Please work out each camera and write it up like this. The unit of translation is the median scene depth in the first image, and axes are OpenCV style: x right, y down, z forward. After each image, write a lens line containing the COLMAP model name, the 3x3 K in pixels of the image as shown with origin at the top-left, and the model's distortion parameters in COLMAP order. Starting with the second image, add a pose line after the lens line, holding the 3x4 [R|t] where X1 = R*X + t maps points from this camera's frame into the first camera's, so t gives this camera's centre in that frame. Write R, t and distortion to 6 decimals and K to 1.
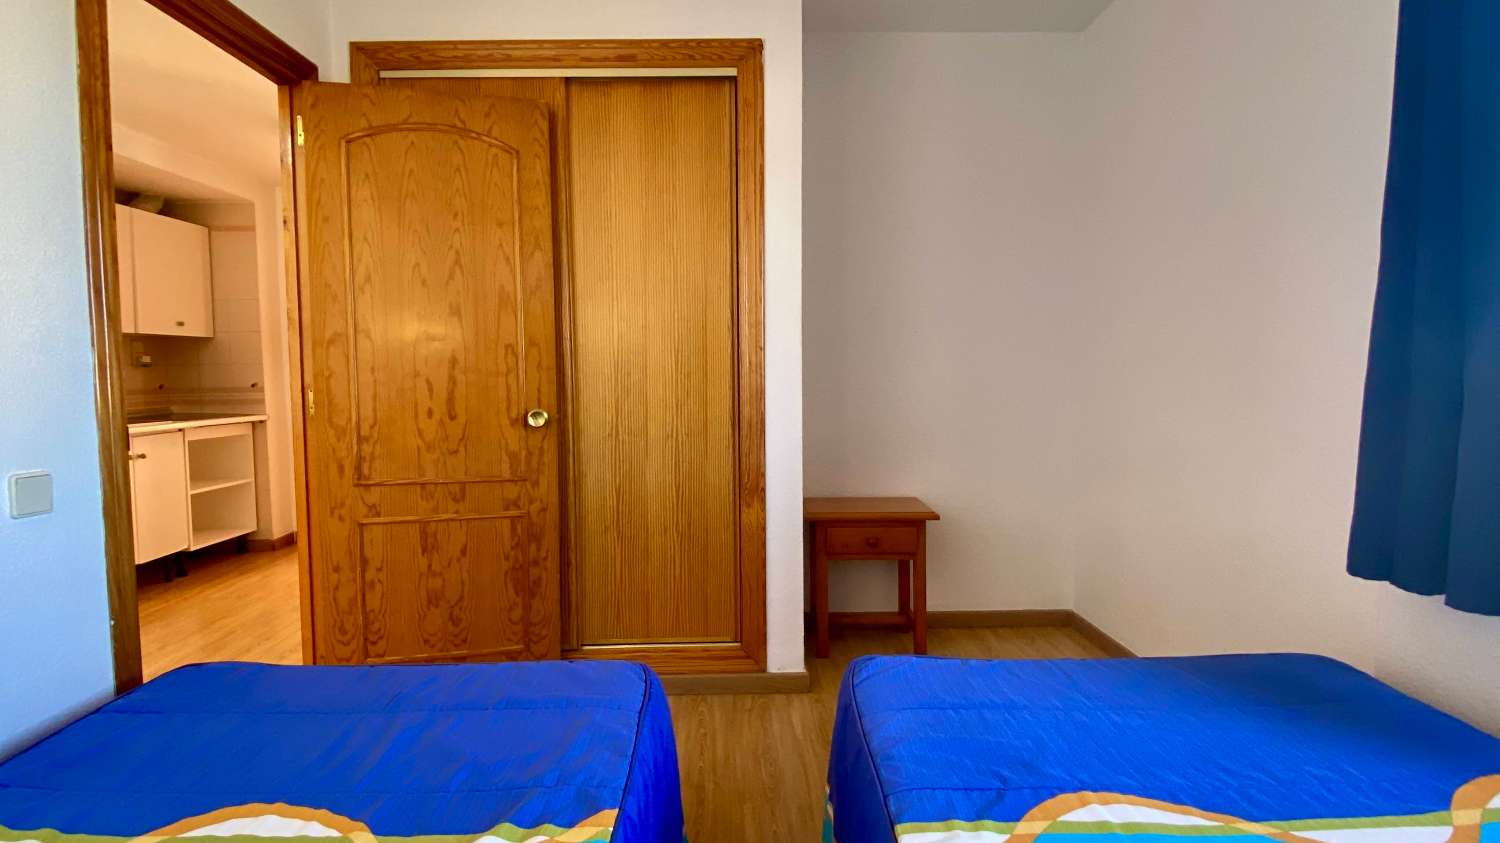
lens RADIAL K [[701.7, 0, 673.7], [0, 701.7, 419.9], [0, 0, 1]] dist [0.022638, 0.000059]
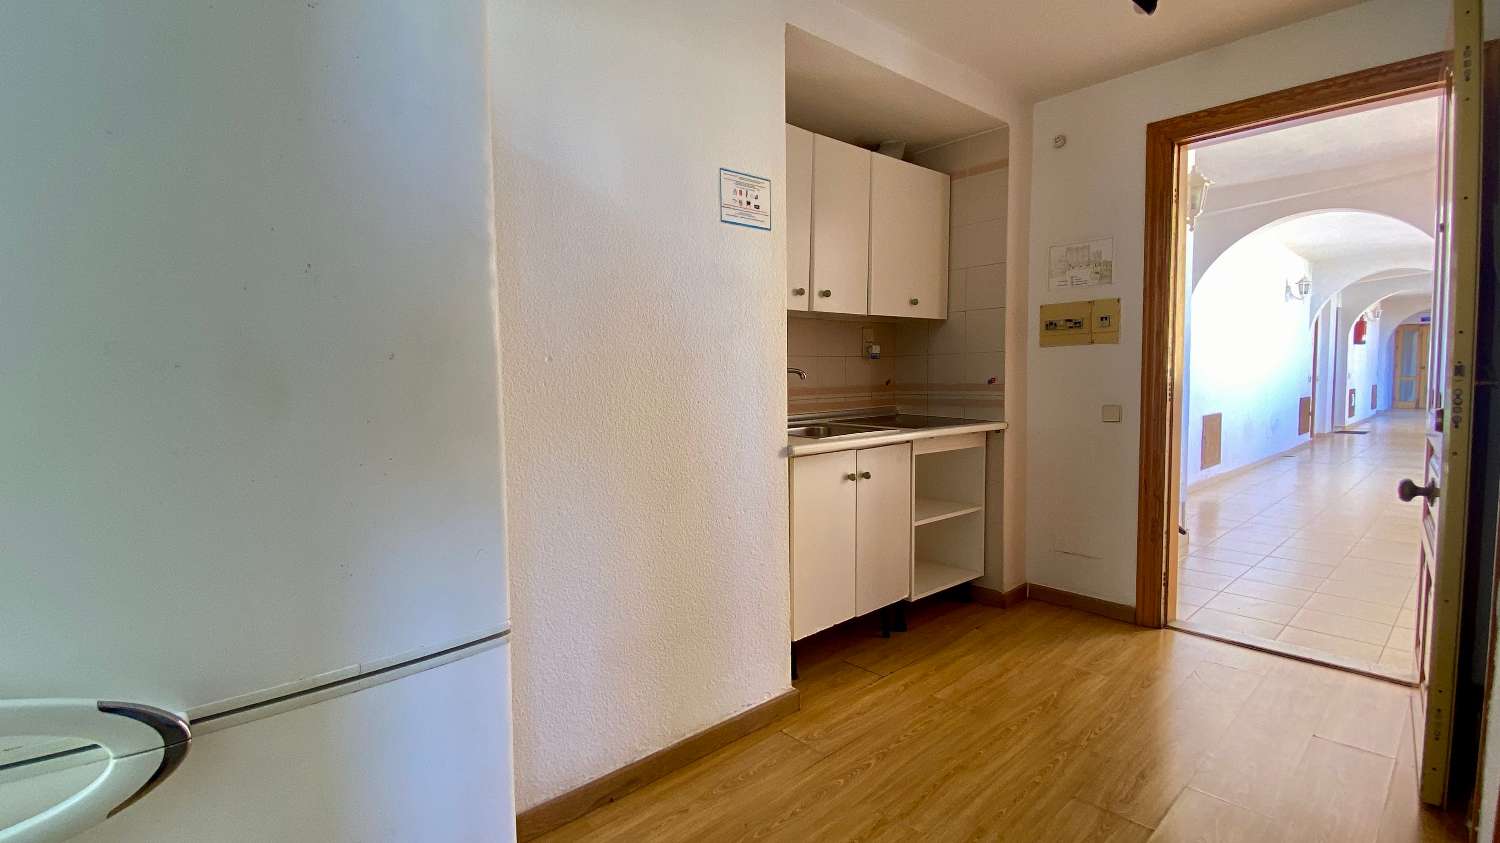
lens RADIAL K [[685.3, 0, 743.3], [0, 685.3, 423.0], [0, 0, 1]] dist [0.022944, -0.023220]
pose [[0.681558, 0.051870, -0.729923, -0.251297], [-0.044055, 0.998584, 0.029825, -0.016051], [0.730437, 0.011829, 0.682878, 0.331519]]
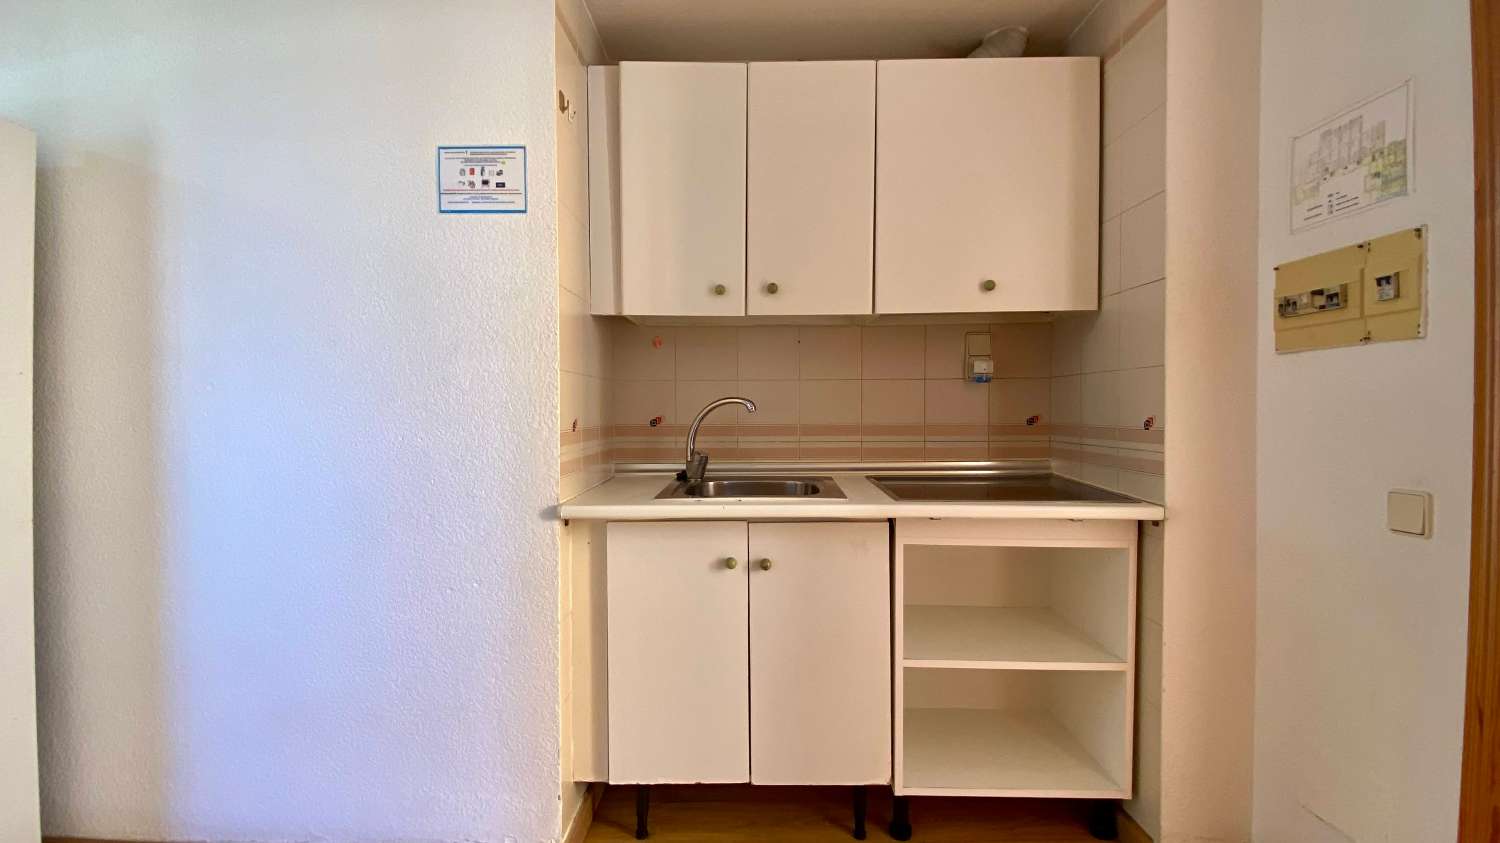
lens RADIAL K [[694.8, 0, 754.4], [0, 694.8, 419.3], [0, 0, 1]] dist [0.018713, -0.021092]
pose [[0.008673, 0.028640, -0.999552, -0.227487], [-0.069311, 0.997203, 0.027971, -0.048208], [0.997557, 0.069037, 0.010633, 0.800529]]
